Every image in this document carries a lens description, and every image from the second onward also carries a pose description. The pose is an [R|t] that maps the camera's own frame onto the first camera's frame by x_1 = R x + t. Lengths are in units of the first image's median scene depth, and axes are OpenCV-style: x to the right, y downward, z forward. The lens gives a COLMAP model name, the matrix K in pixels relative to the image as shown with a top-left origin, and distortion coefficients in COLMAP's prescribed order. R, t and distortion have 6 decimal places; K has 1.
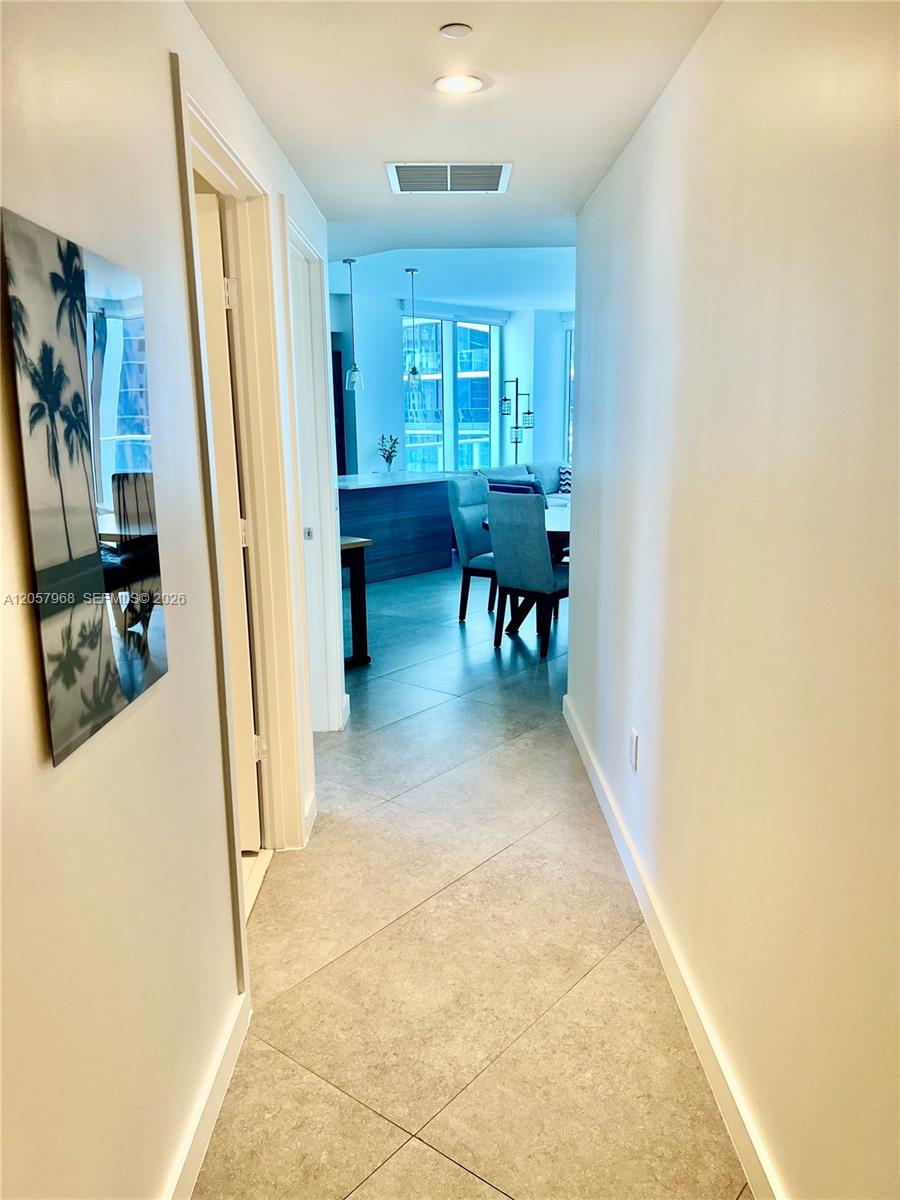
lens RADIAL K [[894.4, 0, 452.6], [0, 894.4, 621.3], [0, 0, 1]] dist [0.066543, -0.081549]
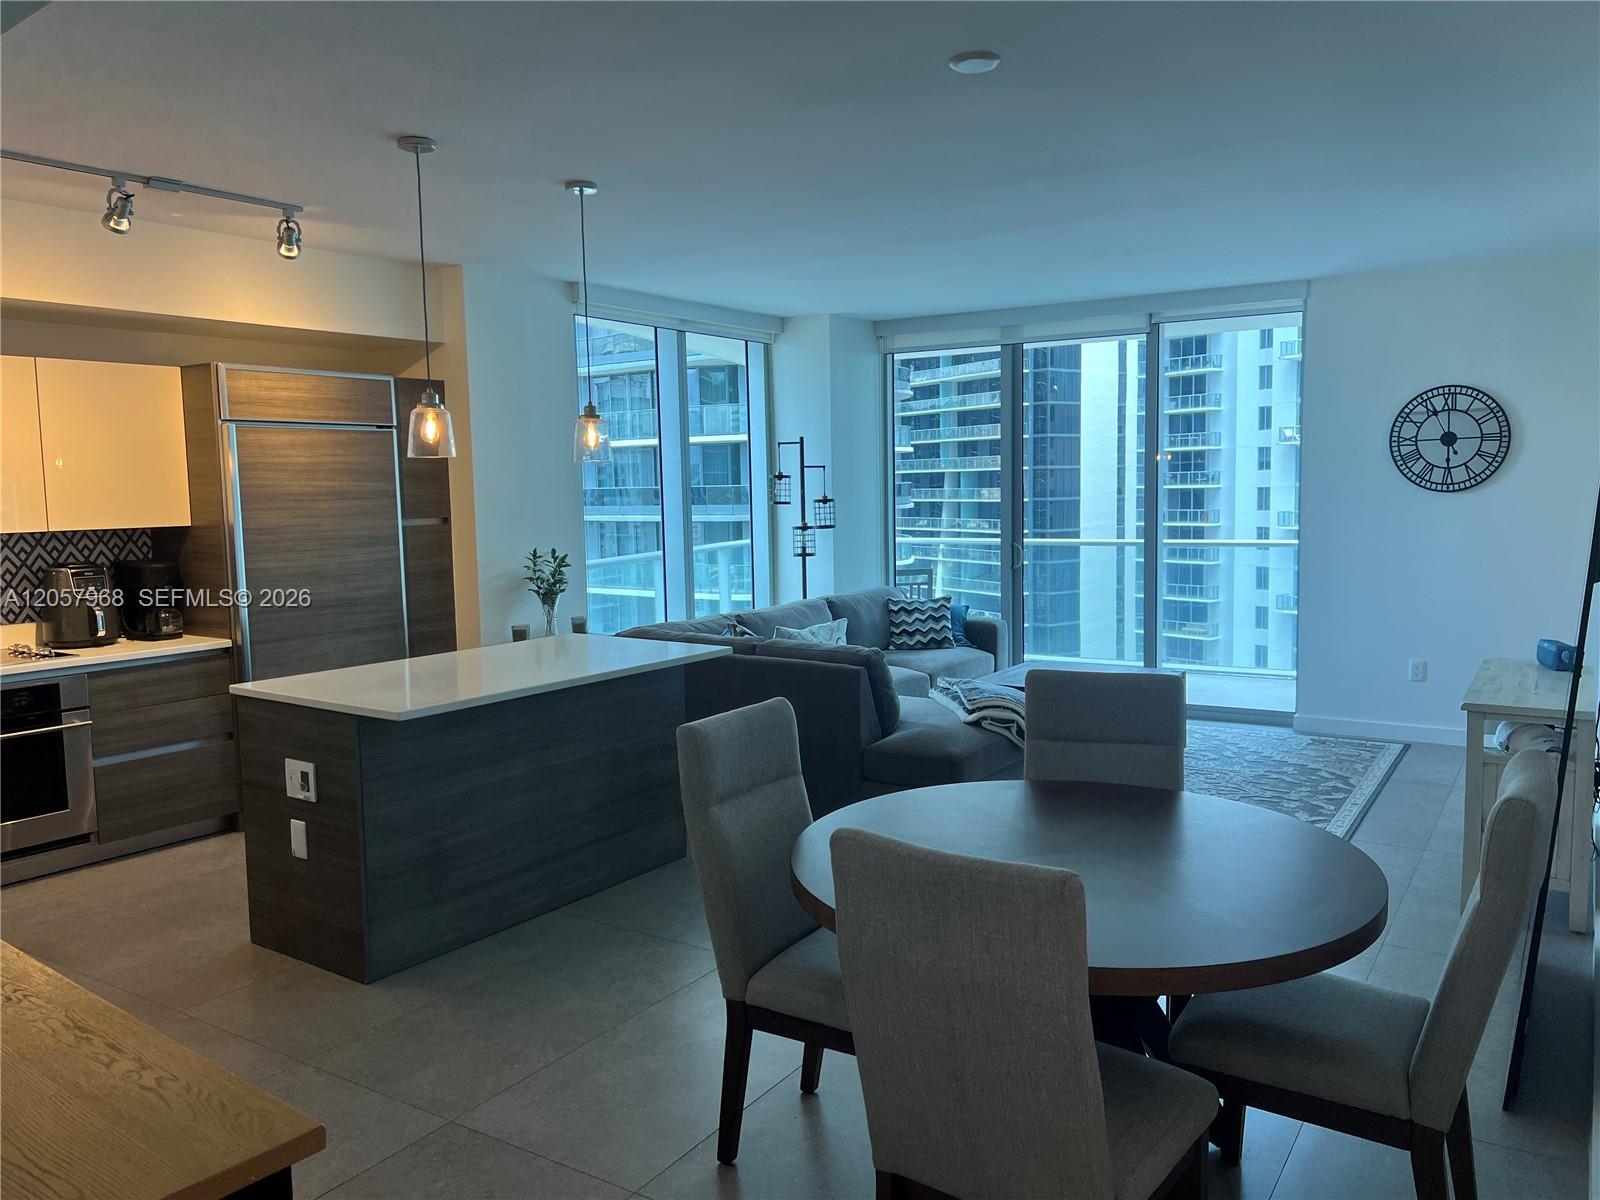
lens RADIAL K [[1192.5, 0, 810.4], [0, 1192.5, 599.4], [0, 0, 1]] dist [0.066543, -0.081549]
pose [[0.993880, -0.019045, 0.108815, -0.001485], [0.034156, 0.989739, -0.138743, -0.077267], [-0.105056, 0.141611, 0.984332, 0.318139]]
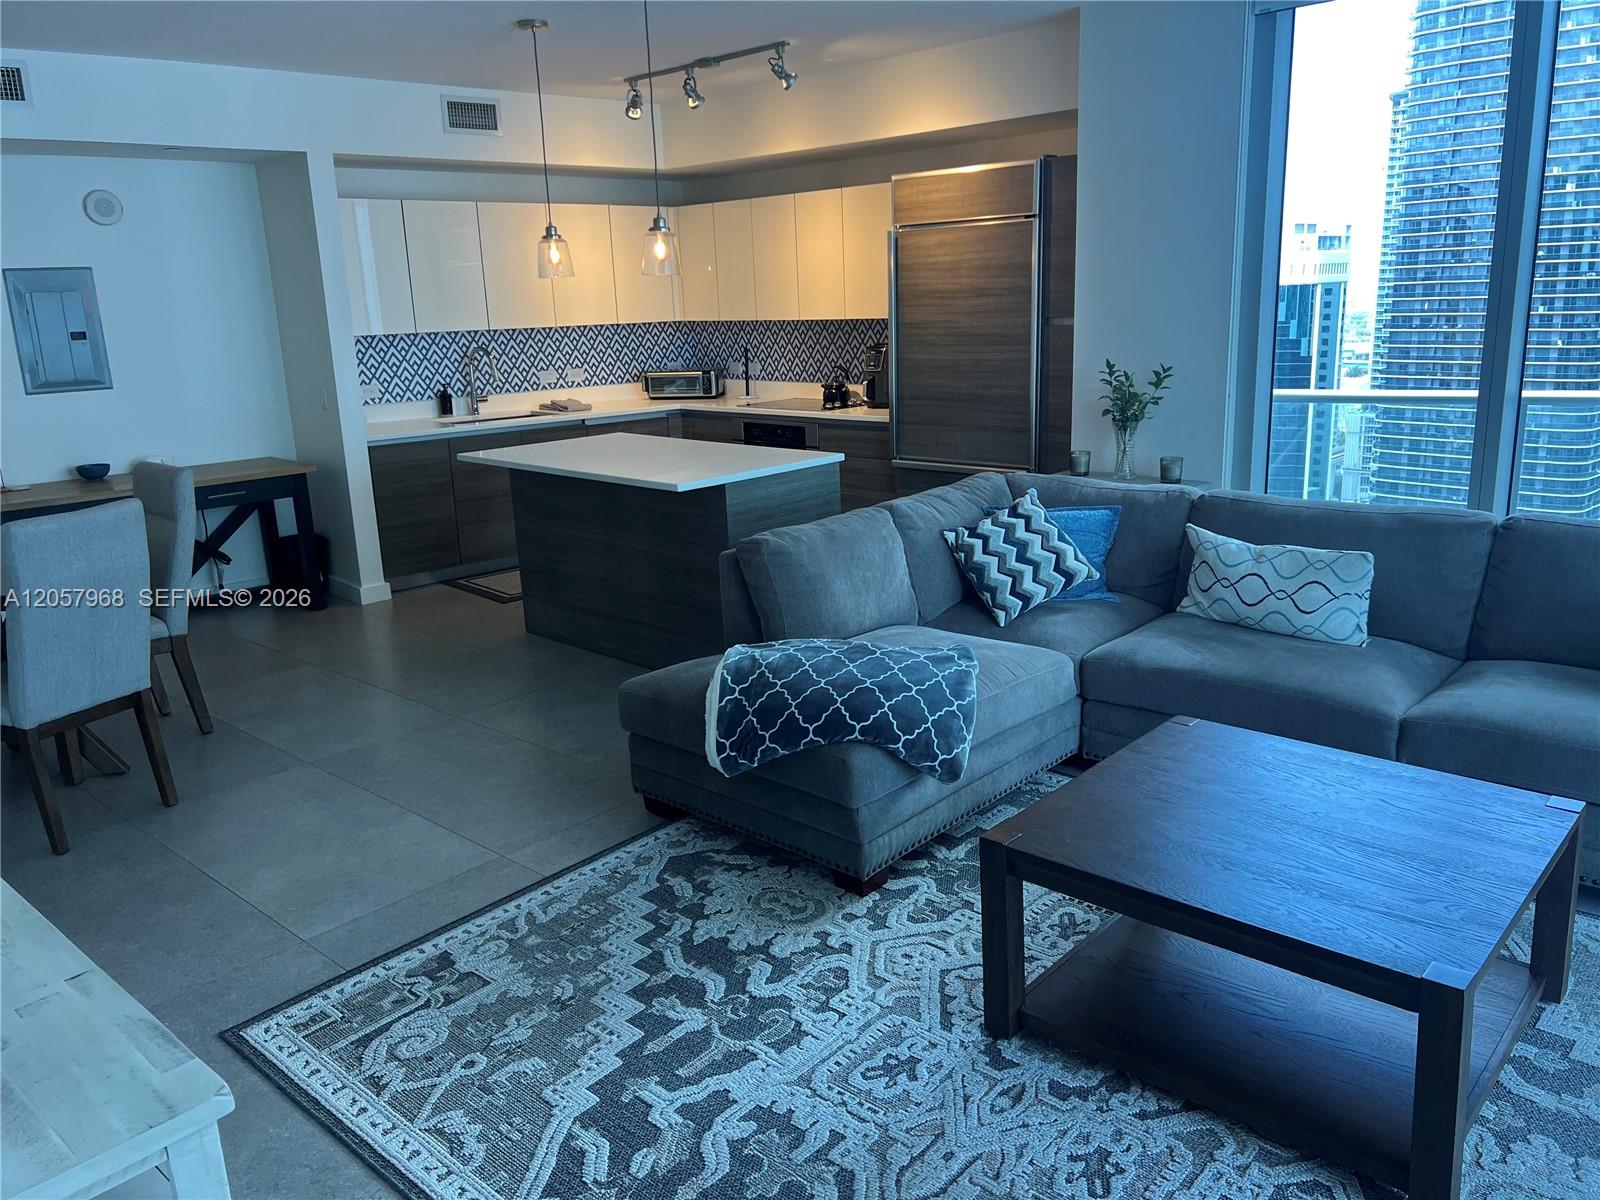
lens RADIAL K [[1192.5, 0, 815.7], [0, 1192.5, 590.2], [0, 0, 1]] dist [0.066543, -0.081549]
pose [[-0.047644, 0.258614, -0.964805, 0.398175], [-0.193533, 0.945208, 0.262918, -0.199824], [0.979936, 0.199248, 0.005016, 0.790767]]
